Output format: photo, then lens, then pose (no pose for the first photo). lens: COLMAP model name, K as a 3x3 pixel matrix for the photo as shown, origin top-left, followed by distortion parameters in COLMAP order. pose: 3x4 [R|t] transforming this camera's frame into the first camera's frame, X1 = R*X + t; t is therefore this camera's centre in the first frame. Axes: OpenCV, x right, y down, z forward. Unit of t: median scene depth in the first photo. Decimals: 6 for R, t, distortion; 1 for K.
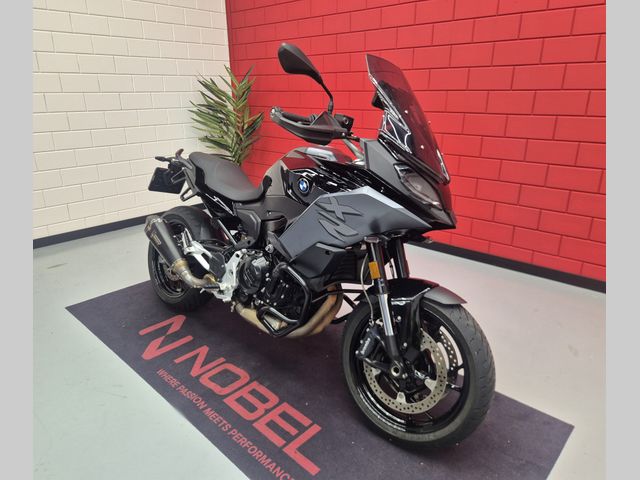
lens RADIAL K [[429.5, 0, 311.5], [0, 429.5, 244.1], [0, 0, 1]] dist [0.042196, -0.009530]
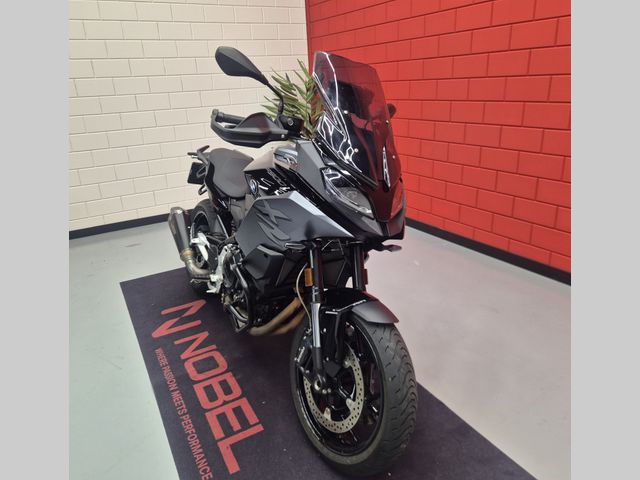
lens RADIAL K [[429.5, 0, 315.5], [0, 429.5, 239.2], [0, 0, 1]] dist [0.042196, -0.009530]
pose [[0.955821, 0.064487, -0.286788, 0.338840], [-0.059655, 0.997892, 0.025565, -0.039547], [0.287832, -0.007328, 0.957653, 0.066296]]
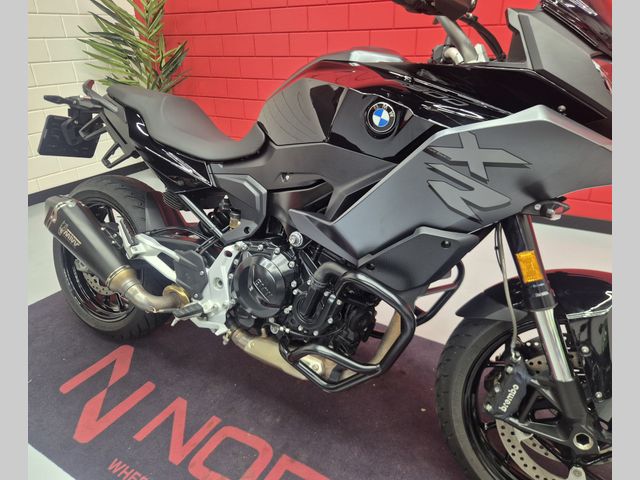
lens RADIAL K [[429.5, 0, 309.2], [0, 429.5, 239.5], [0, 0, 1]] dist [0.042196, -0.009530]
pose [[0.976166, -0.108891, 0.187732, -0.175674], [0.091675, 0.990946, 0.098093, -0.041040], [-0.196714, -0.078544, 0.977310, 0.411626]]
